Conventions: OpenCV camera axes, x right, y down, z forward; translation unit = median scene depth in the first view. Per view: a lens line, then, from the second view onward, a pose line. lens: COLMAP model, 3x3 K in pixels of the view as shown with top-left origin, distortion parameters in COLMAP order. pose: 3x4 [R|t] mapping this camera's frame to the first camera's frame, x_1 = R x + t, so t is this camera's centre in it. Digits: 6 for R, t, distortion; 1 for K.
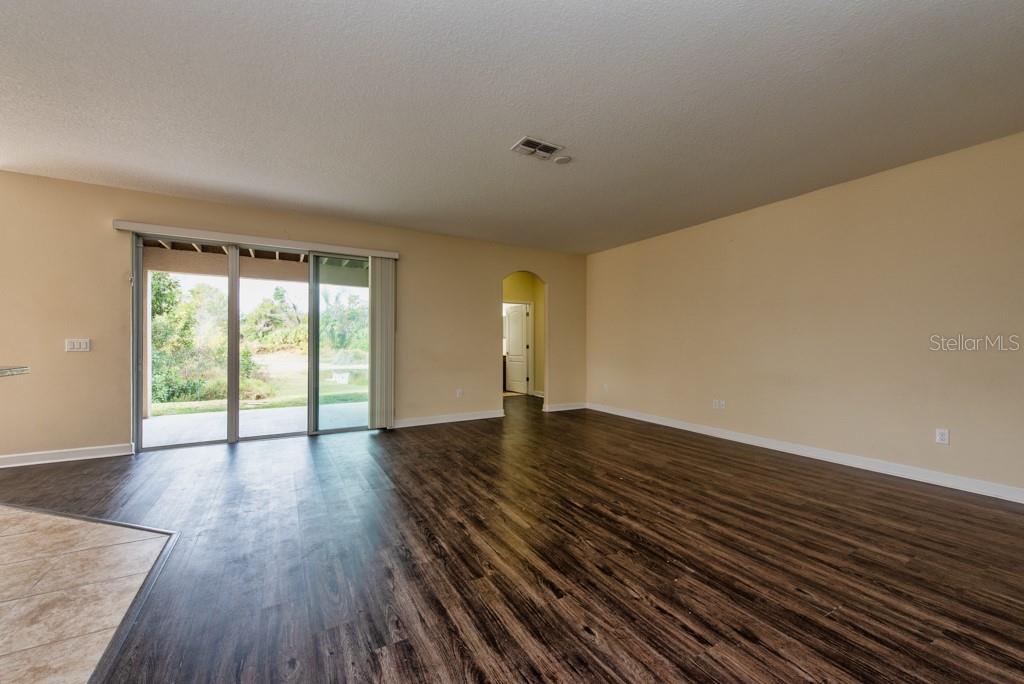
lens RADIAL K [[402.5, 0, 513.0], [0, 402.5, 343.0], [0, 0, 1]] dist [0.011329, -0.000201]
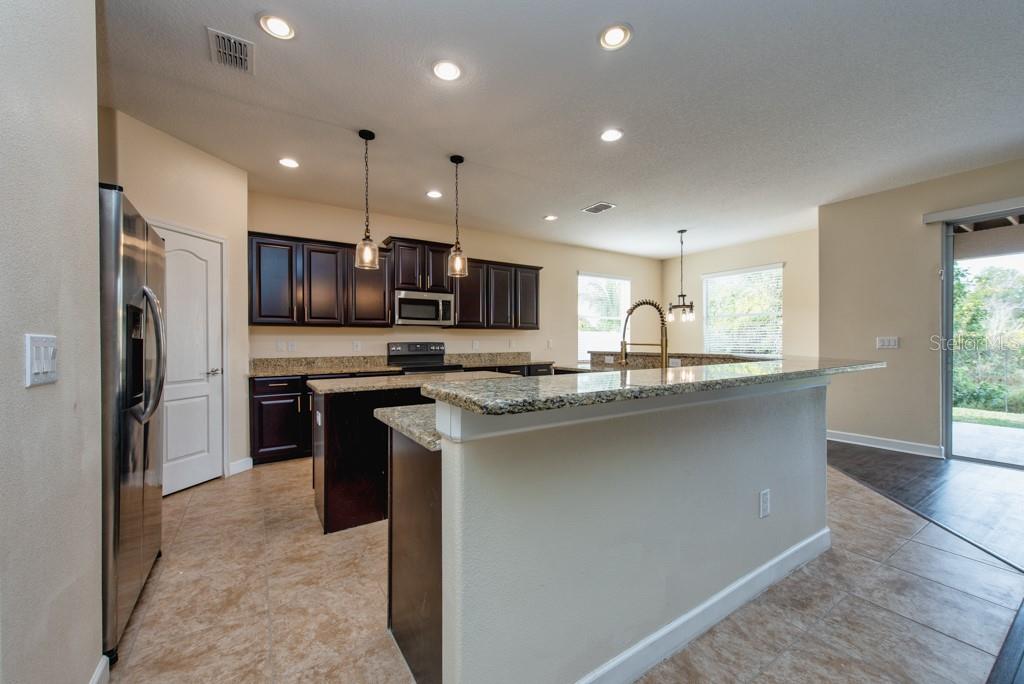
lens RADIAL K [[402.5, 0, 513.0], [0, 402.5, 343.0], [0, 0, 1]] dist [0.011329, -0.000201]
pose [[0.057696, -0.001707, -0.998333, -0.052832], [0.006796, 0.999976, -0.001317, 0.000801], [0.998311, -0.006708, 0.057707, -0.040314]]
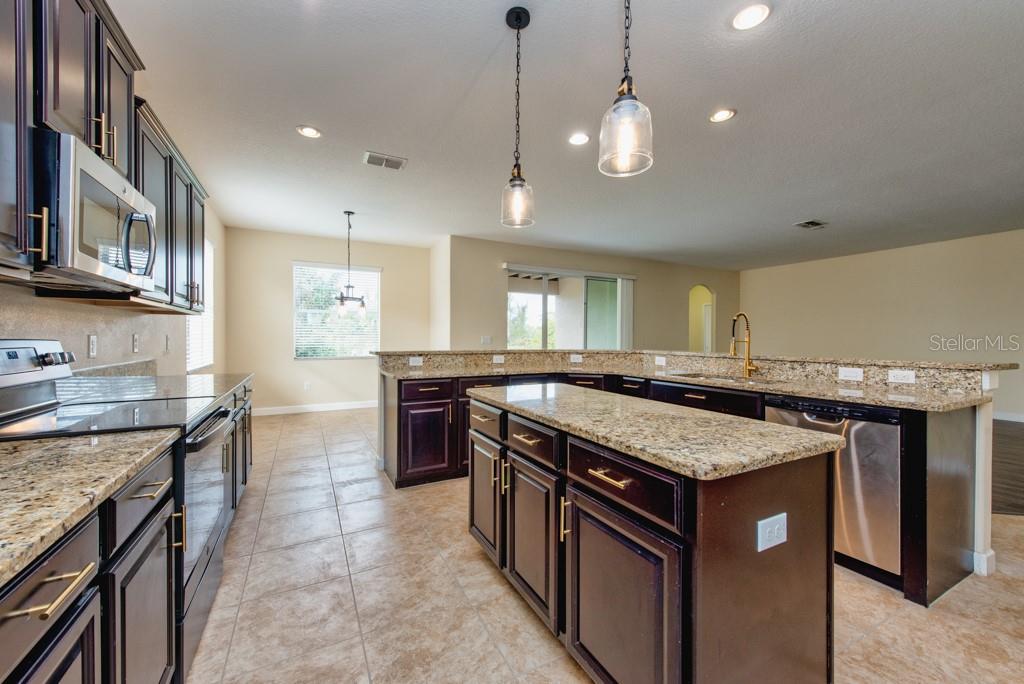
lens RADIAL K [[397.9, 0, 512.0], [0, 397.9, 342.0], [0, 0, 1]] dist [0.007720, -0.000203]
pose [[0.999060, -0.000284, -0.043344, -0.906910], [0.000892, 0.999901, 0.014013, -0.008771], [0.043335, -0.014039, 0.998962, -0.600897]]
